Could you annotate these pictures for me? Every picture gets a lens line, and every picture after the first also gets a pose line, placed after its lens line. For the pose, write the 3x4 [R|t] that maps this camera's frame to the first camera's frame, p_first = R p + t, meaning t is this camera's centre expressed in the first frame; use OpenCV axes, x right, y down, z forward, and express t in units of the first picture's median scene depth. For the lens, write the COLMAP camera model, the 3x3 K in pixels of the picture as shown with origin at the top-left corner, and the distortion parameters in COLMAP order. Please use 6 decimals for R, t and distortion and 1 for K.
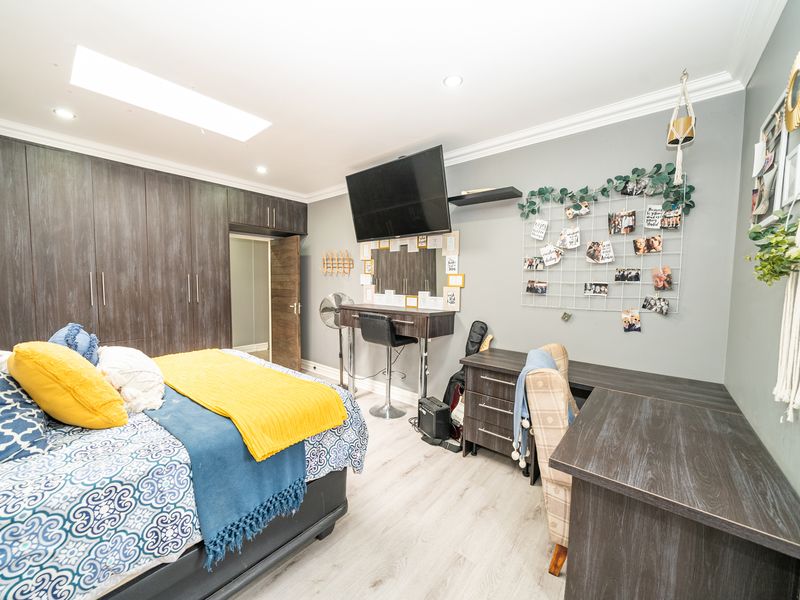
lens RADIAL K [[310.4, 0, 399.6], [0, 310.4, 298.9], [0, 0, 1]] dist [-0.002563, 0.000047]
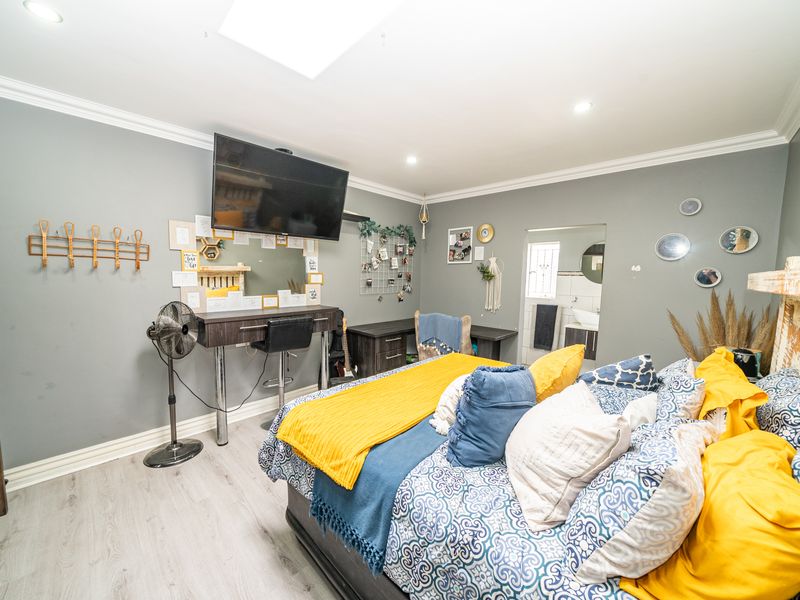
lens RADIAL K [[310.4, 0, 398.7], [0, 310.4, 301.9], [0, 0, 1]] dist [-0.002563, 0.000047]
pose [[0.066766, -0.107119, 0.992002, -0.963348], [0.039920, 0.993711, 0.104617, -0.082428], [-0.996970, 0.032616, 0.070623, 0.614959]]
